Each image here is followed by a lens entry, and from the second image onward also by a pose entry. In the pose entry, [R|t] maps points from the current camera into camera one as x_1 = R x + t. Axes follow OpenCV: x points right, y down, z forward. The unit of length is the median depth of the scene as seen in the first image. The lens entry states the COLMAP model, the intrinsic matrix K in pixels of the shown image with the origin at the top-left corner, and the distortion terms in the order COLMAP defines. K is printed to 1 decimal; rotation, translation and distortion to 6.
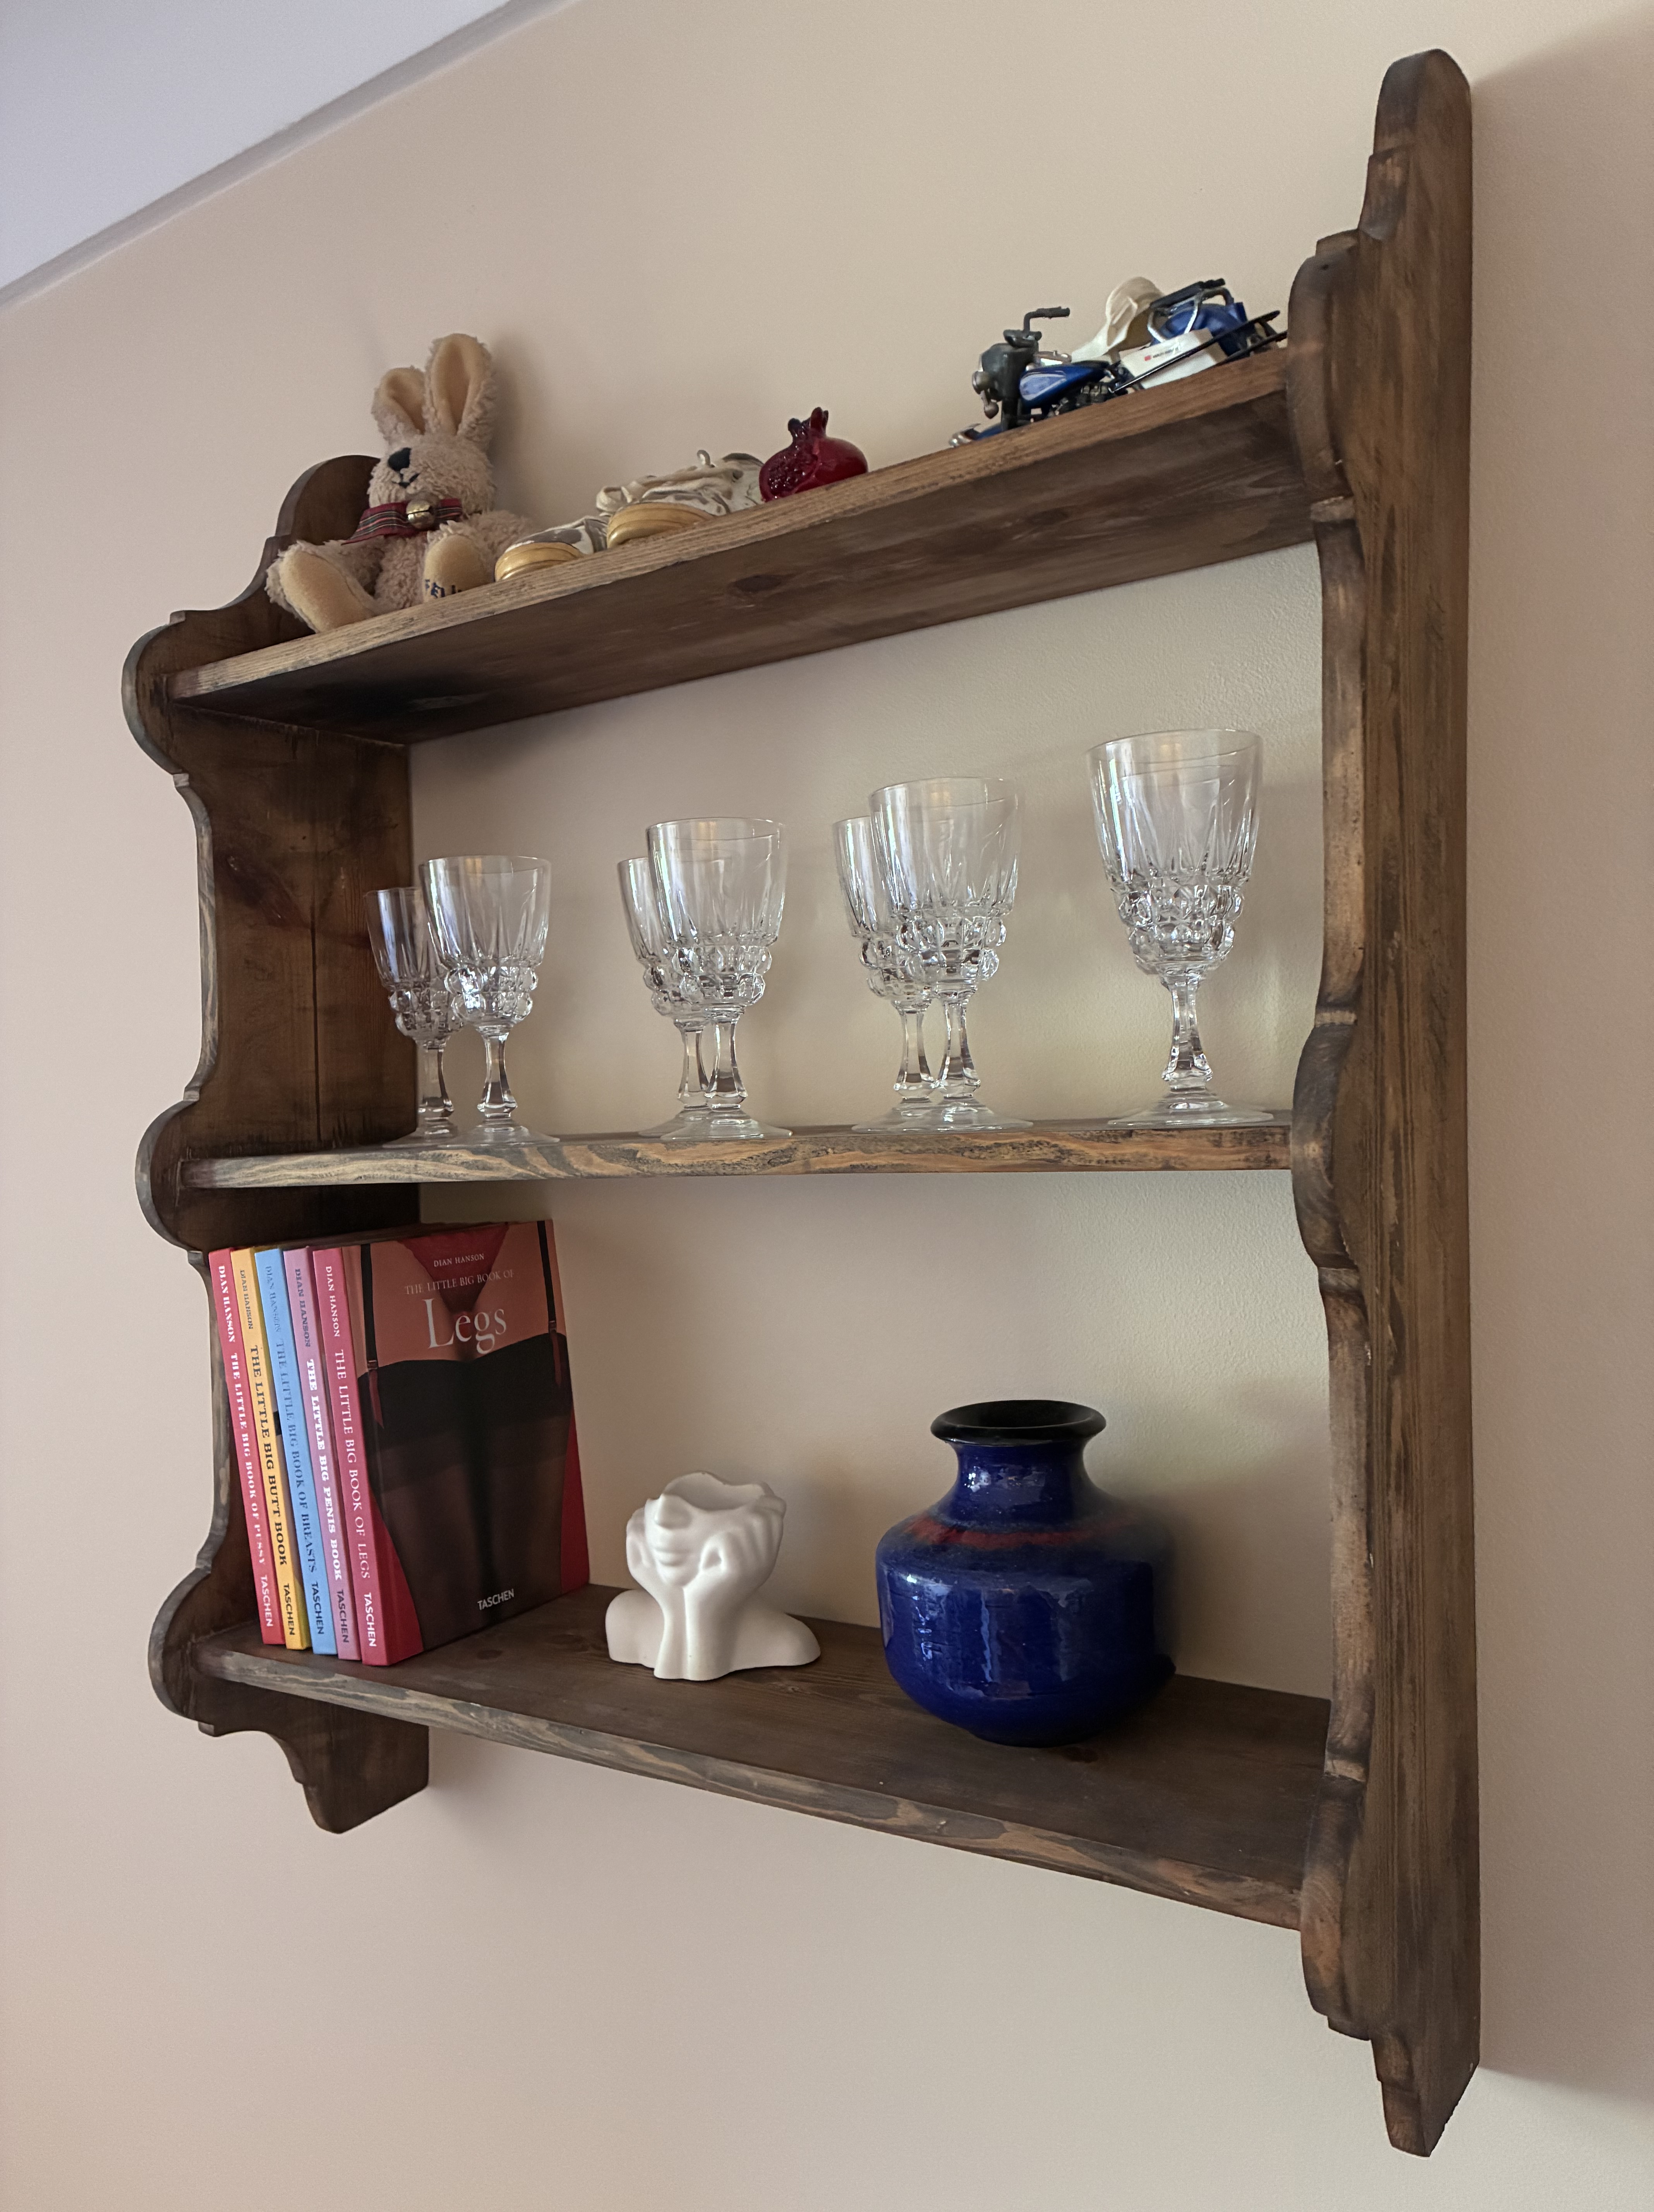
lens RADIAL K [[1703.7, 0, 808.4], [0, 1703.7, 1107.2], [0, 0, 1]] dist [0.022948, -0.023201]
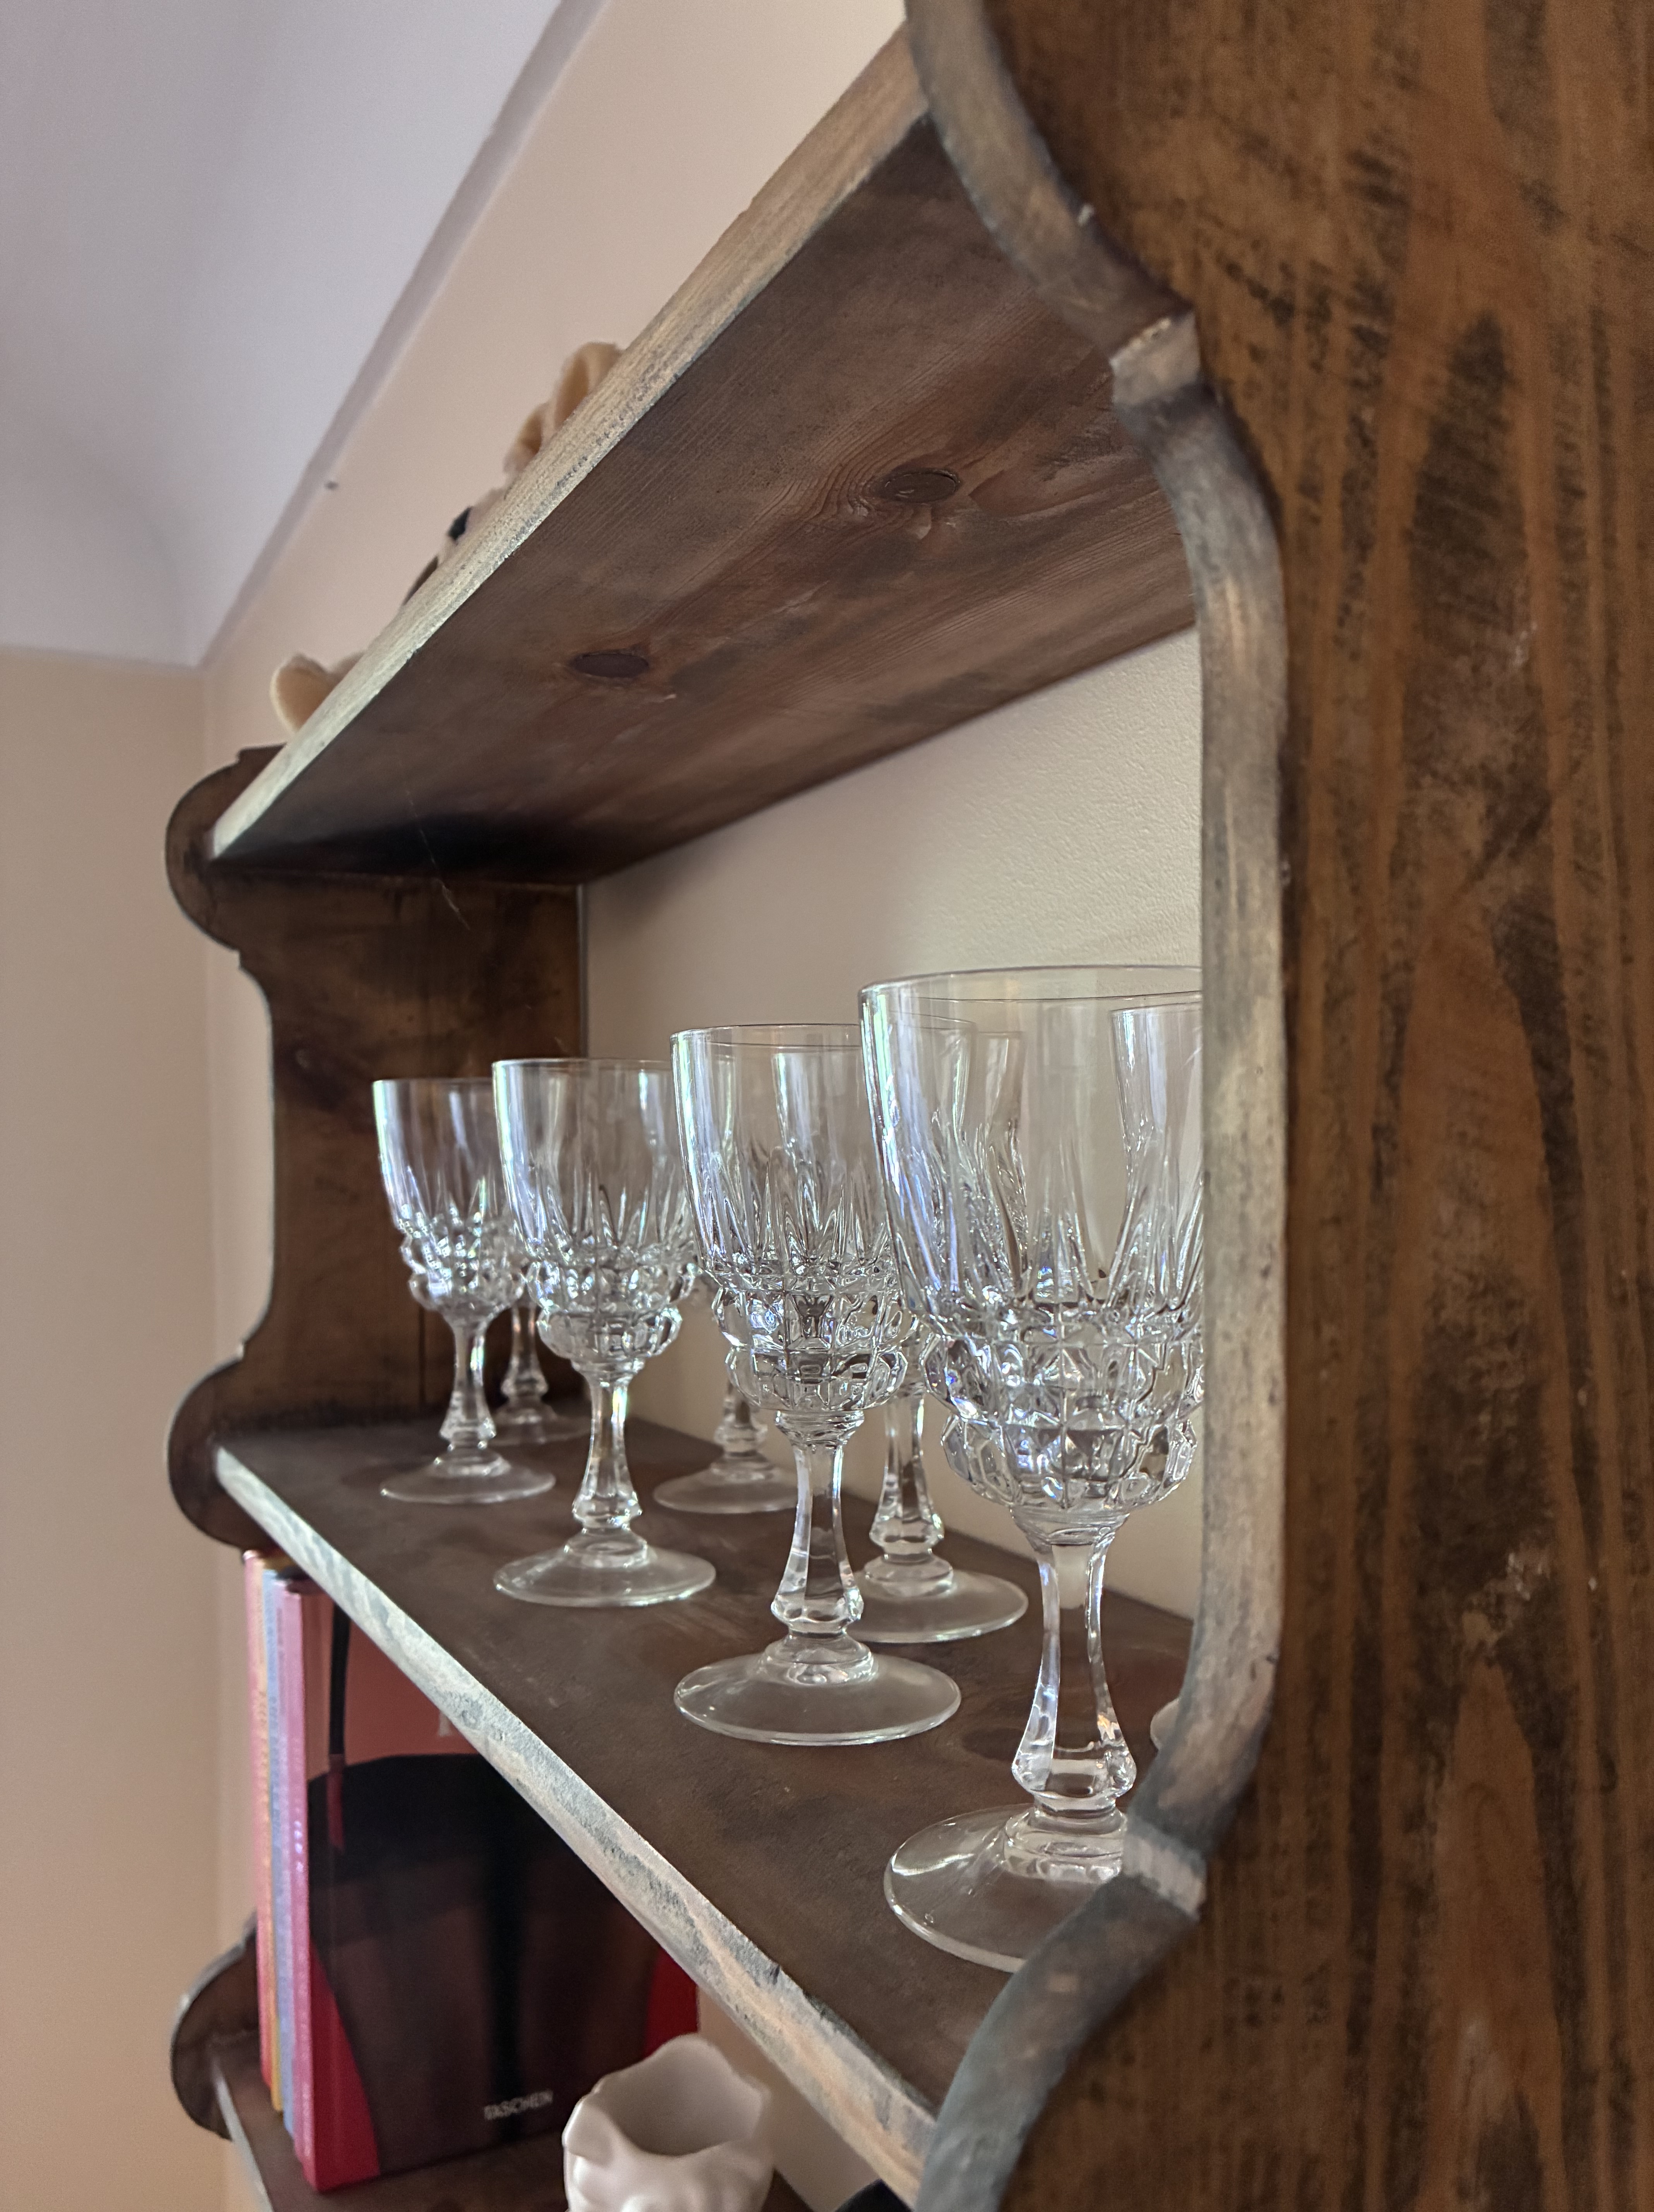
lens RADIAL K [[1703.7, 0, 822.3], [0, 1703.7, 1089.9], [0, 0, 1]] dist [0.022948, -0.023201]
pose [[0.884399, 0.018050, -0.466382, 0.274328], [-0.030104, 0.999377, -0.018409, -0.133682], [0.465759, 0.030321, 0.884392, 0.456222]]
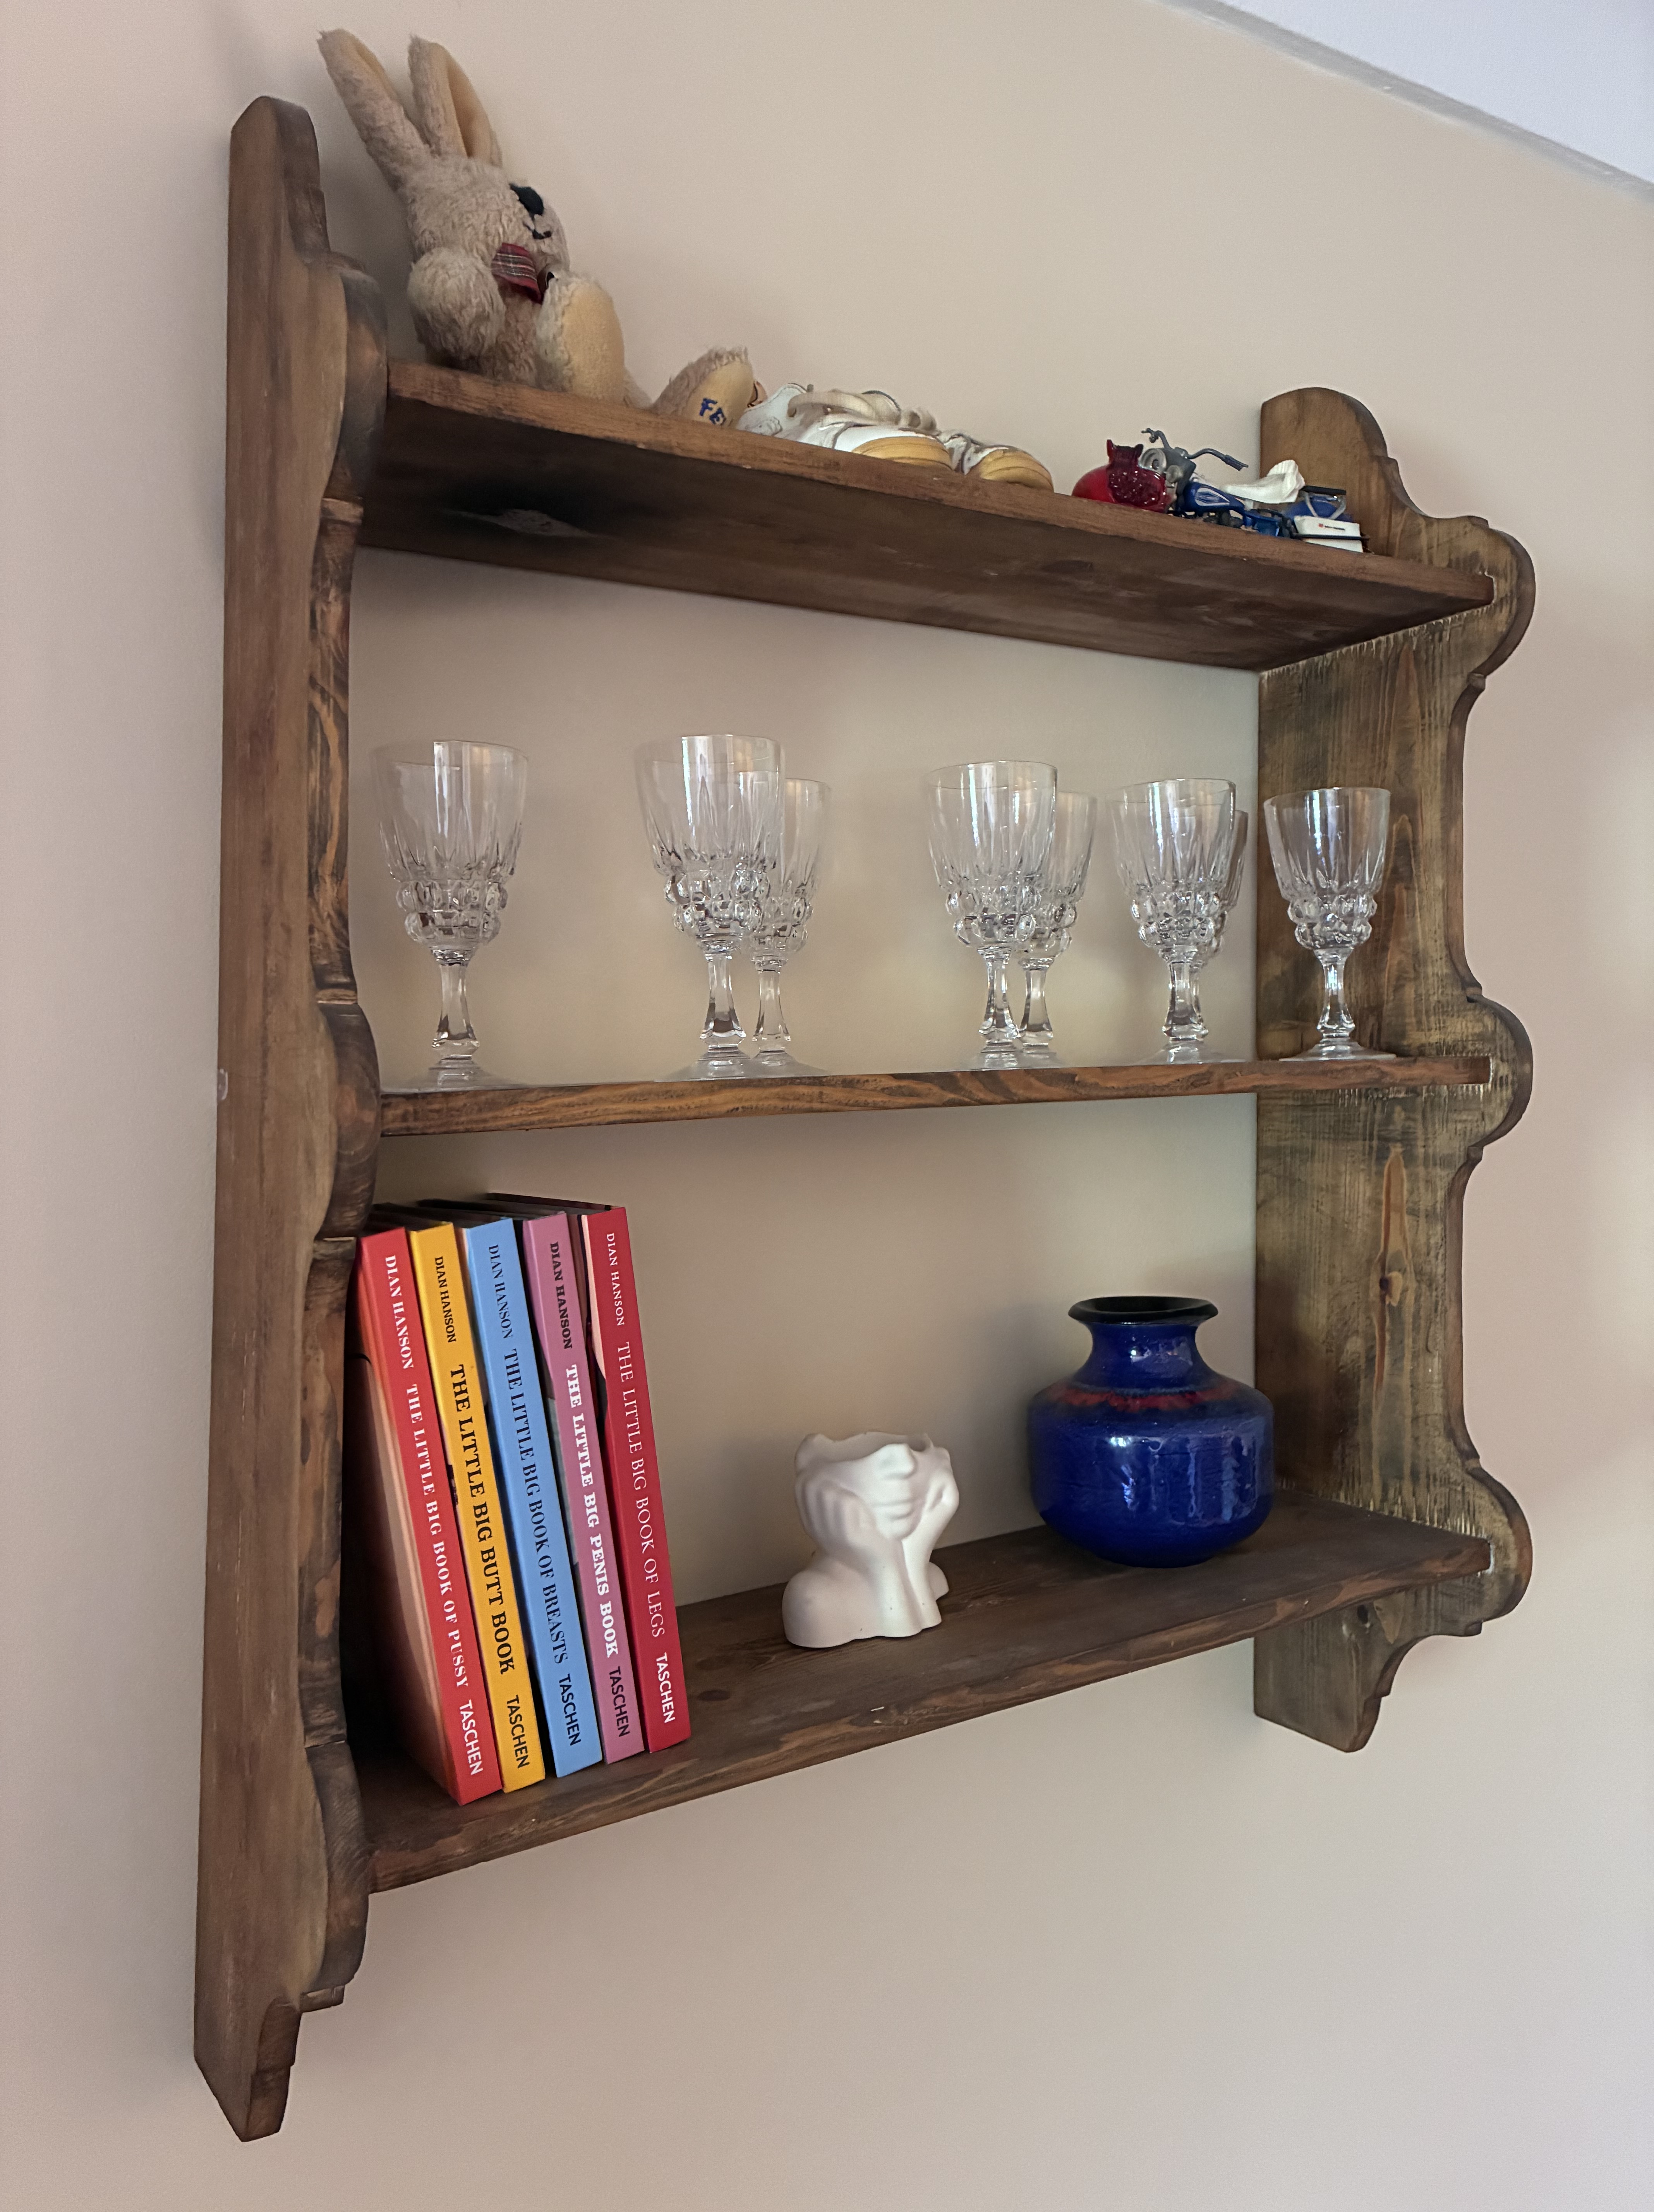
lens RADIAL K [[1703.7, 0, 832.7], [0, 1703.7, 1104.7], [0, 0, 1]] dist [0.022948, -0.023201]
pose [[0.394186, 0.024567, 0.918702, -0.961587], [0.022938, 0.999068, -0.036558, 0.067904], [-0.918744, 0.035484, 0.393256, 0.630776]]
